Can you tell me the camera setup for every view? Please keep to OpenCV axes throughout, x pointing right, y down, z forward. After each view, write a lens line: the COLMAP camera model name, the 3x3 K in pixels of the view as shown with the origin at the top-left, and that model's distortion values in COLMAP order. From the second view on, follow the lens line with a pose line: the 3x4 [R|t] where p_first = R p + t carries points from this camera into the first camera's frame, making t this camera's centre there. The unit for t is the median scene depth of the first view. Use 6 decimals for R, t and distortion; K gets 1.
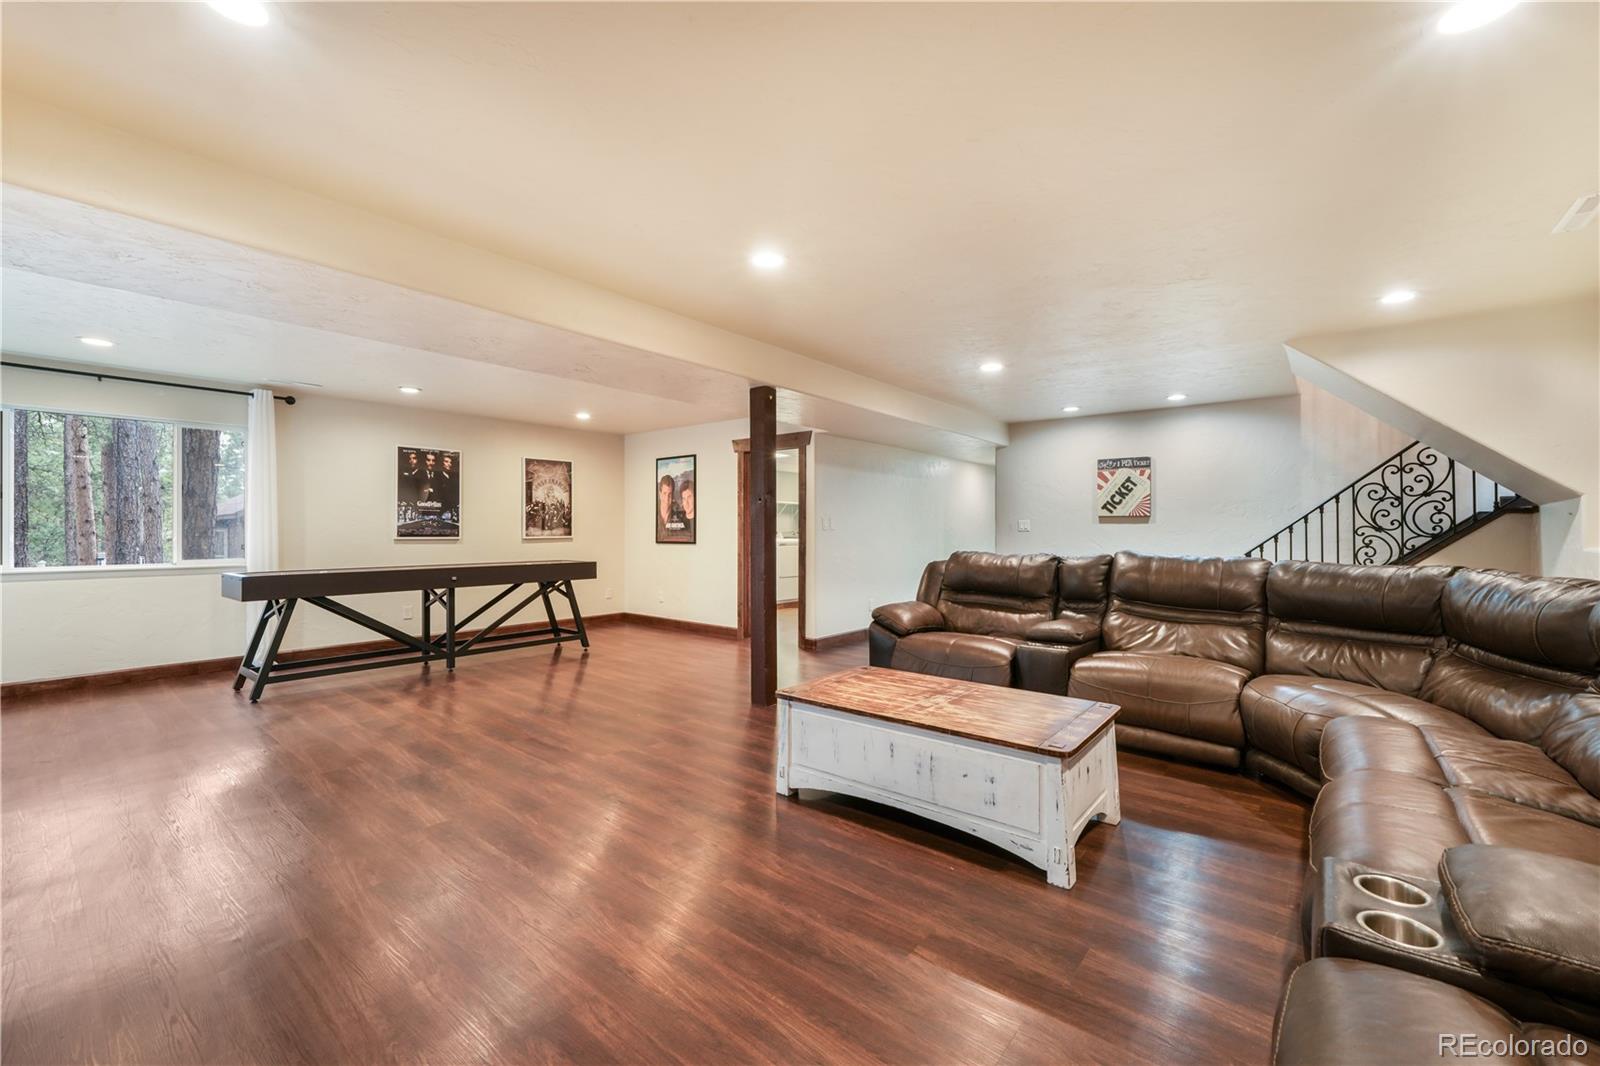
lens RADIAL K [[637.5, 0, 795.1], [0, 637.5, 540.4], [0, 0, 1]] dist [-0.004542, 0.000131]
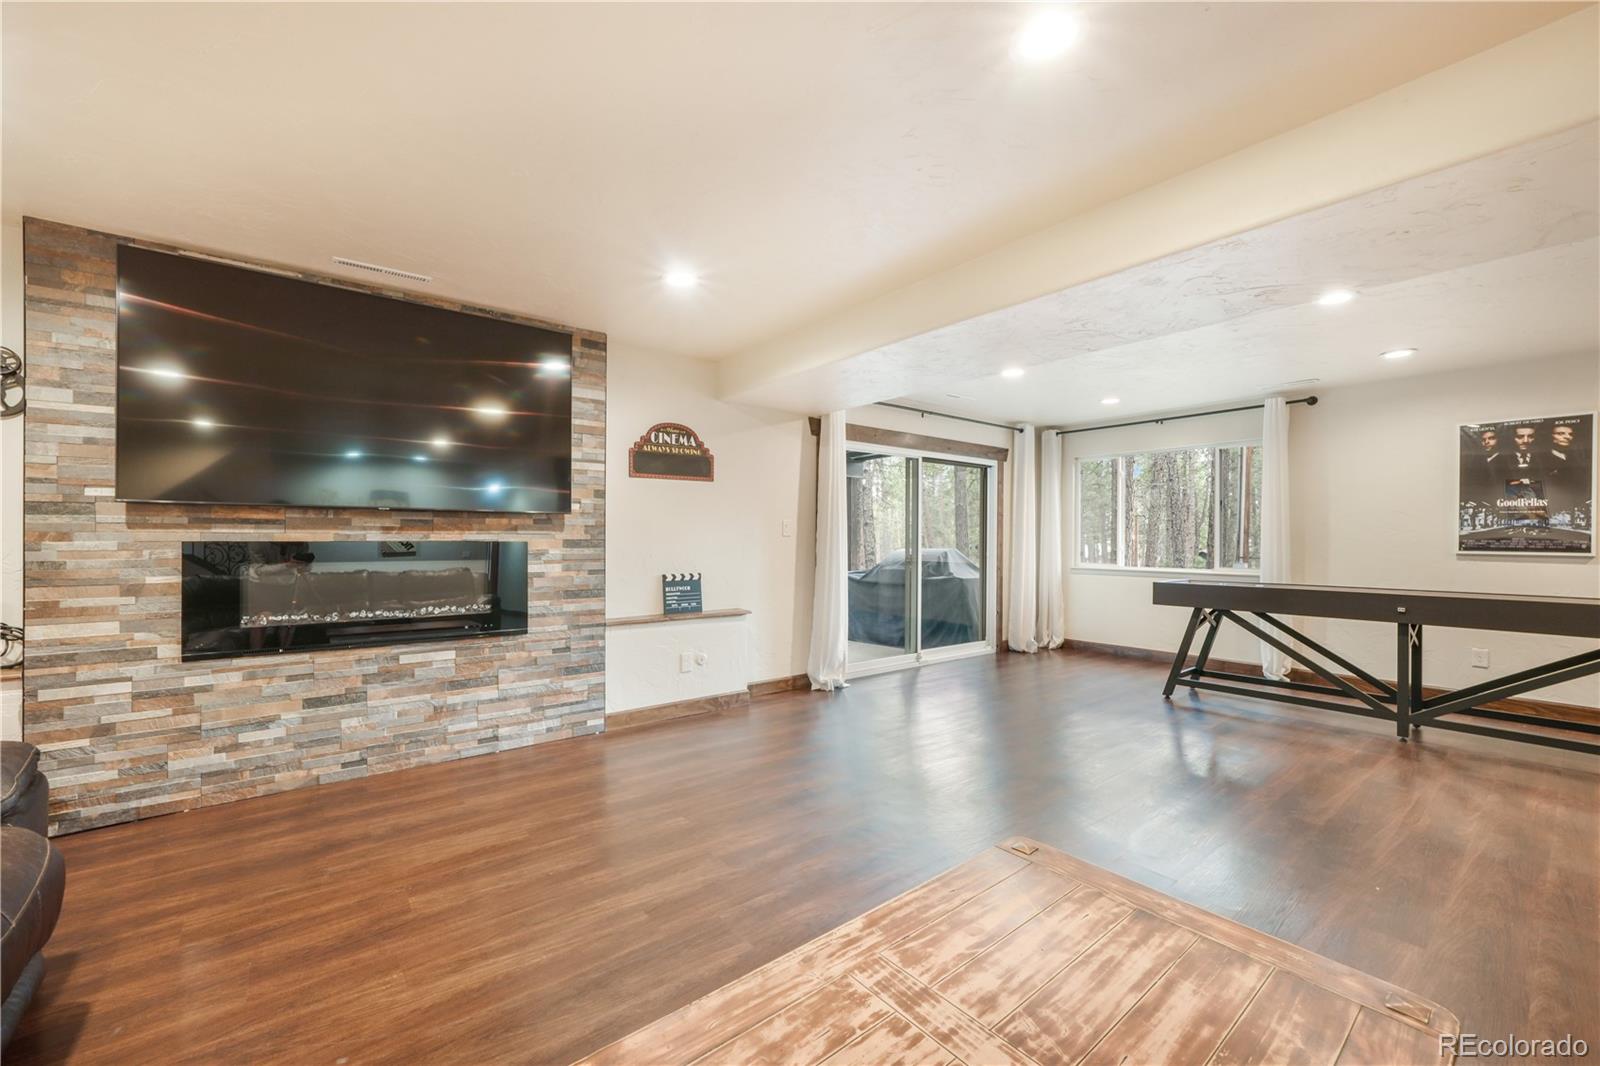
lens RADIAL K [[637.5, 0, 795.1], [0, 637.5, 540.4], [0, 0, 1]] dist [-0.004542, 0.000131]
pose [[-0.205900, 0.001469, -0.978572, 0.345642], [-0.020249, 0.999778, 0.005761, -0.008739], [0.978364, 0.021002, -0.205825, 0.590540]]
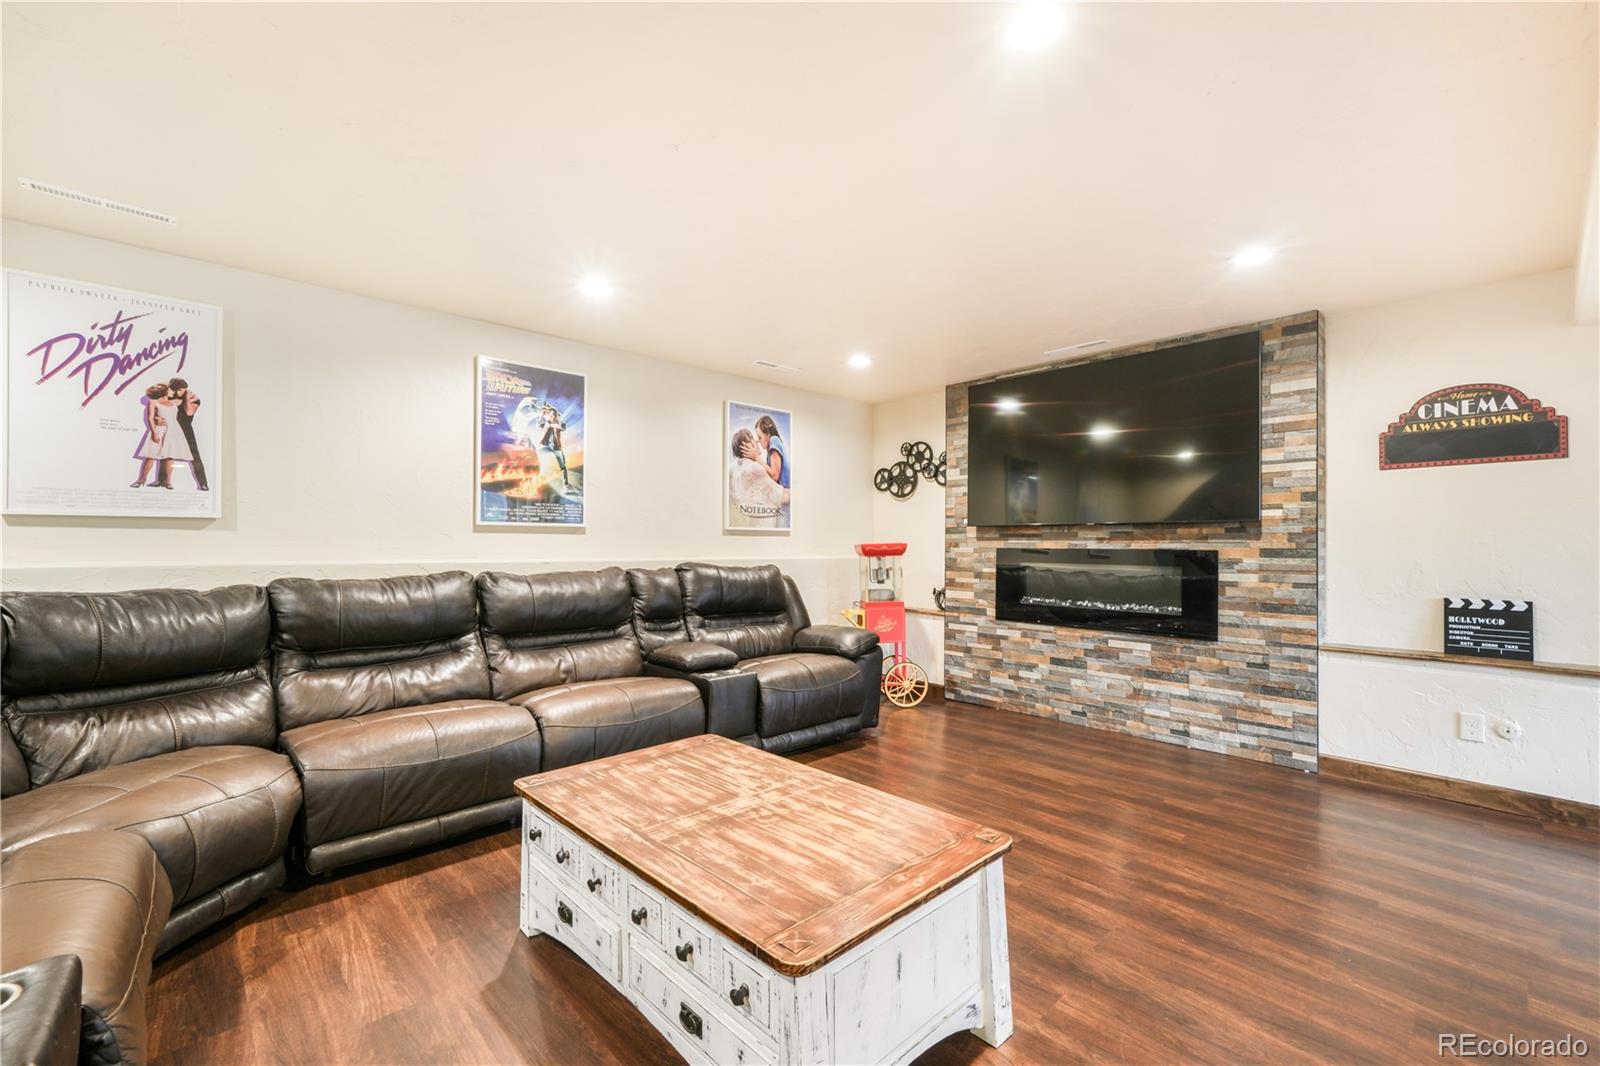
lens RADIAL K [[688.8, 0, 800.9], [0, 688.8, 537.0], [0, 0, 1]] dist [0.009860, 0.000153]
pose [[-0.992010, -0.004633, 0.126076, 0.048975], [-0.003879, 0.999973, 0.006228, -0.016192], [-0.126102, 0.005689, -0.992001, 1.035538]]
